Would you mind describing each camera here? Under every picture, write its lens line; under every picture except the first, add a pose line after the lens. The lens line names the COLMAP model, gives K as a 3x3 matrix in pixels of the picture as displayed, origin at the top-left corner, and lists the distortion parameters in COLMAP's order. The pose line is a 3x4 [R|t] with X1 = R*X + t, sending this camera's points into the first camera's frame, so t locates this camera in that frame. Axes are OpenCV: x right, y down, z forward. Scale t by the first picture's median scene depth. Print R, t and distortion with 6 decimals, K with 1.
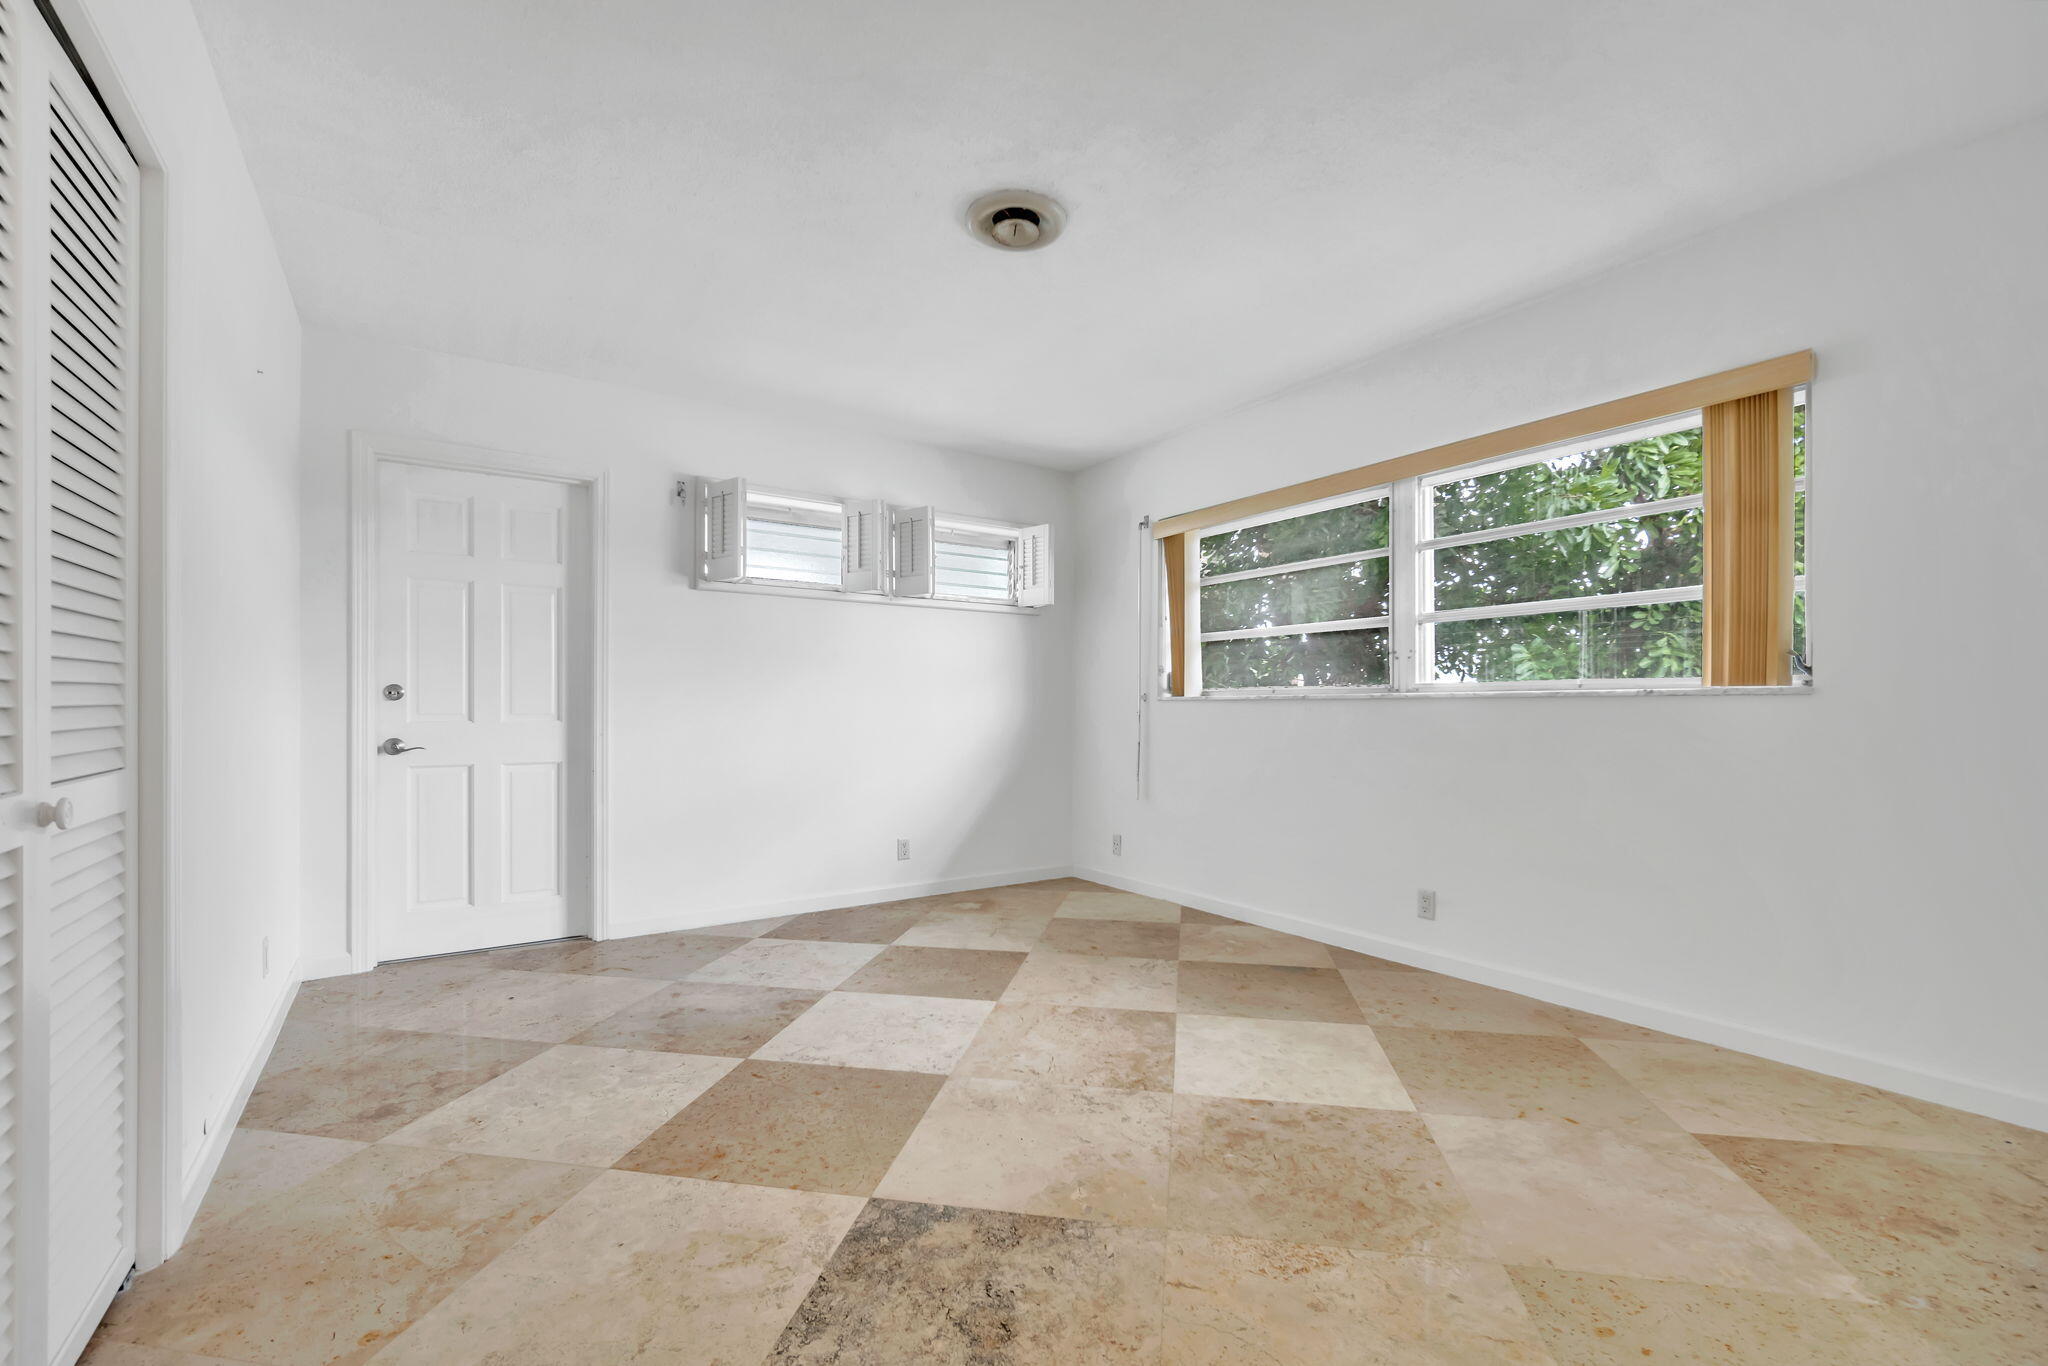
lens RADIAL K [[868.3, 0, 1035.9], [0, 868.3, 687.1], [0, 0, 1]] dist [-0.000364, -0.000241]
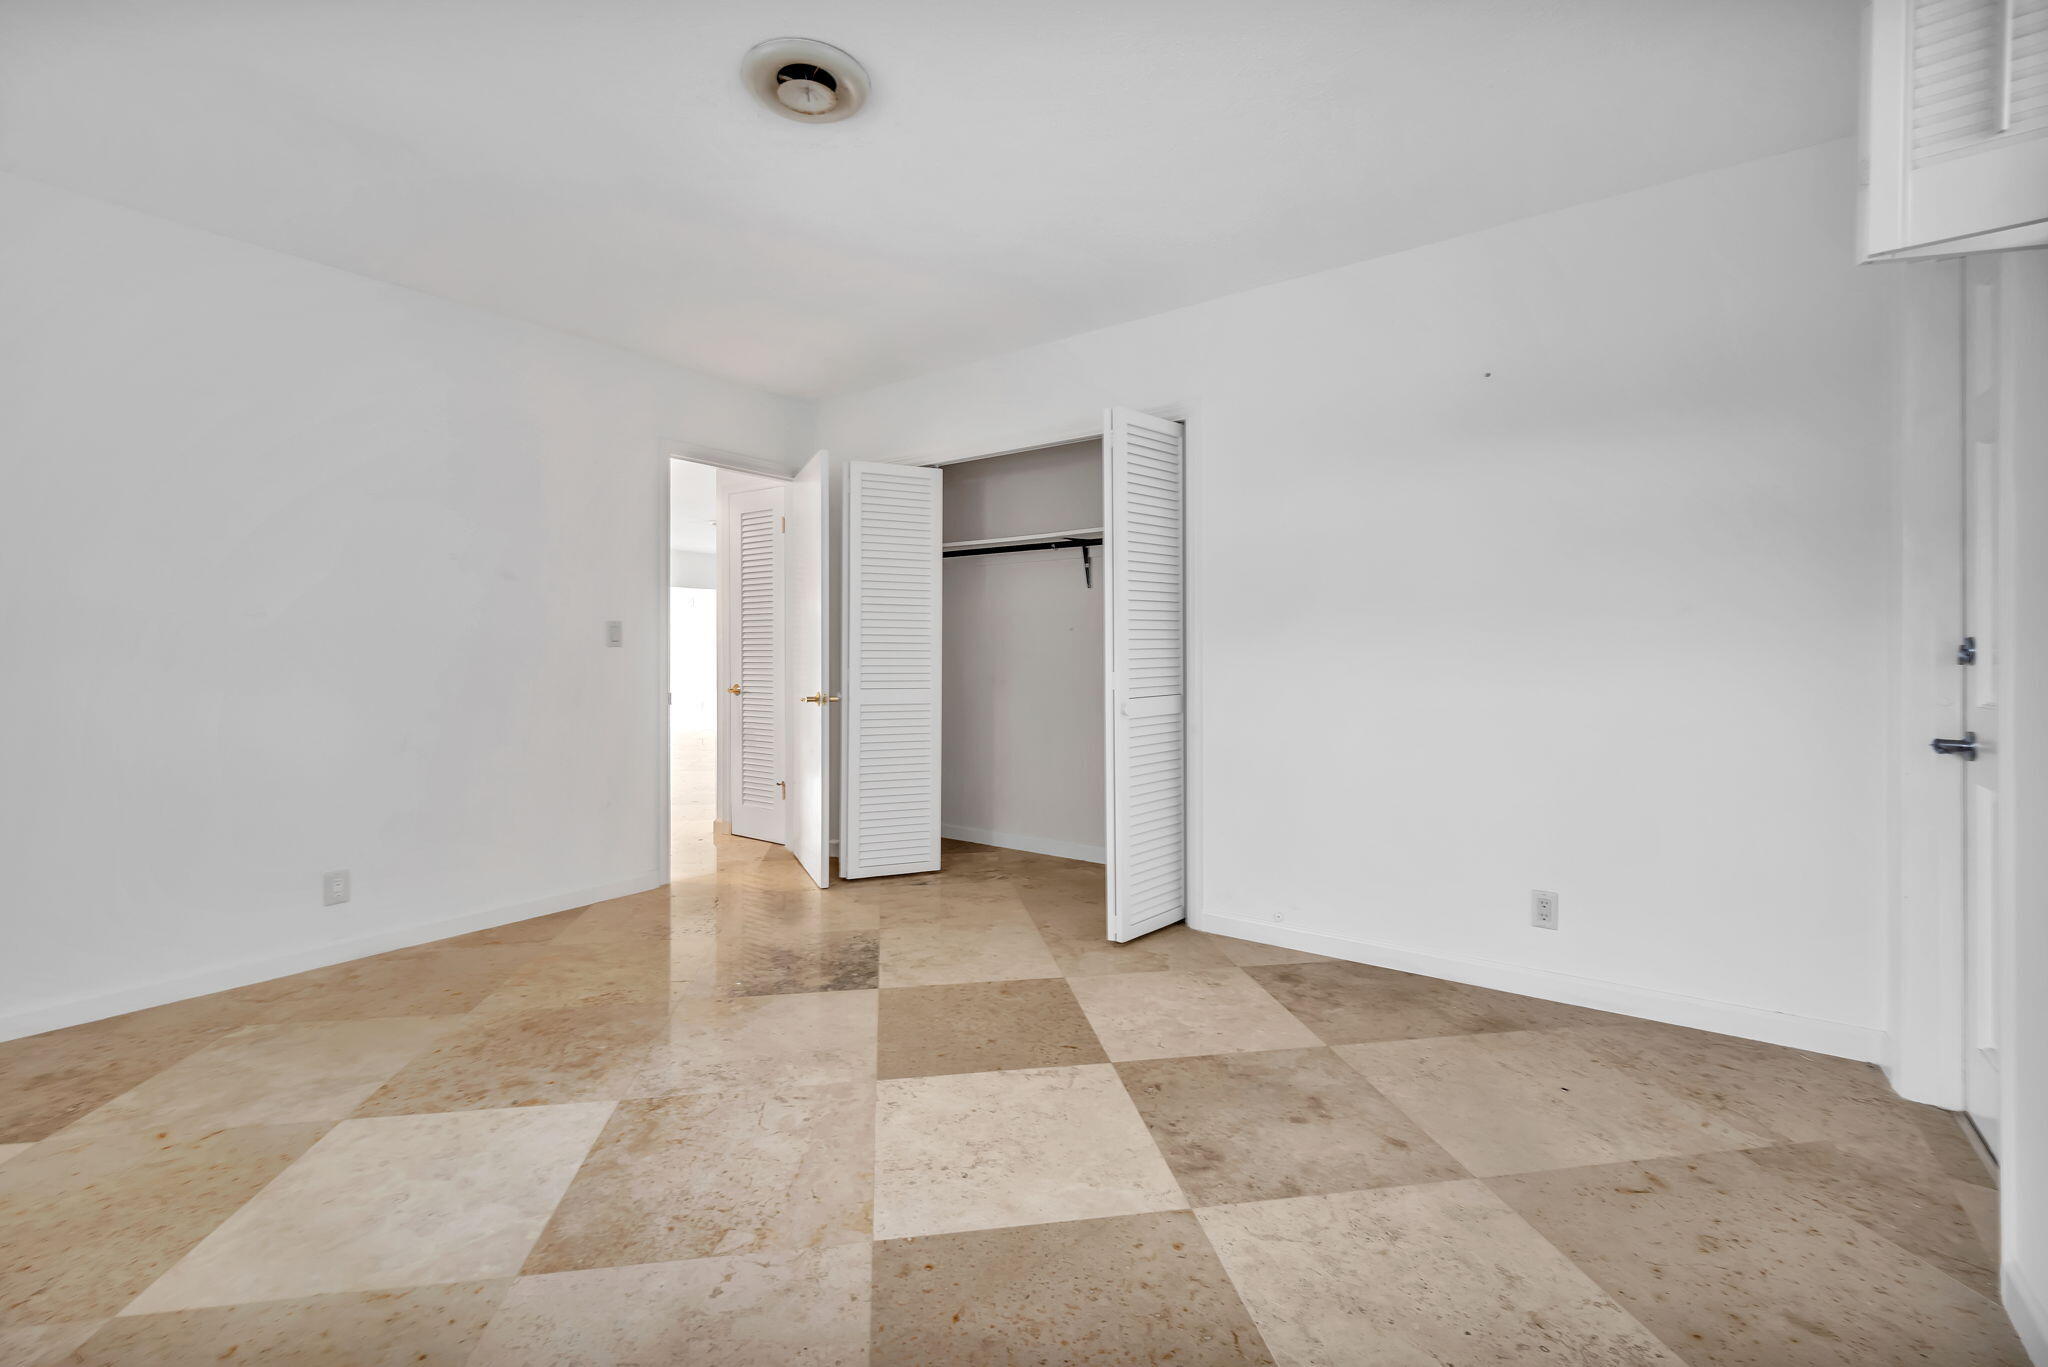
lens RADIAL K [[879.6, 0, 1011.6], [0, 879.6, 656.5], [0, 0, 1]] dist [0.001480, -0.000193]
pose [[-0.950442, 0.002950, -0.310889, 0.051362], [0.009062, 0.999793, -0.018215, 0.021519], [0.310771, -0.020130, -0.950272, 1.923609]]
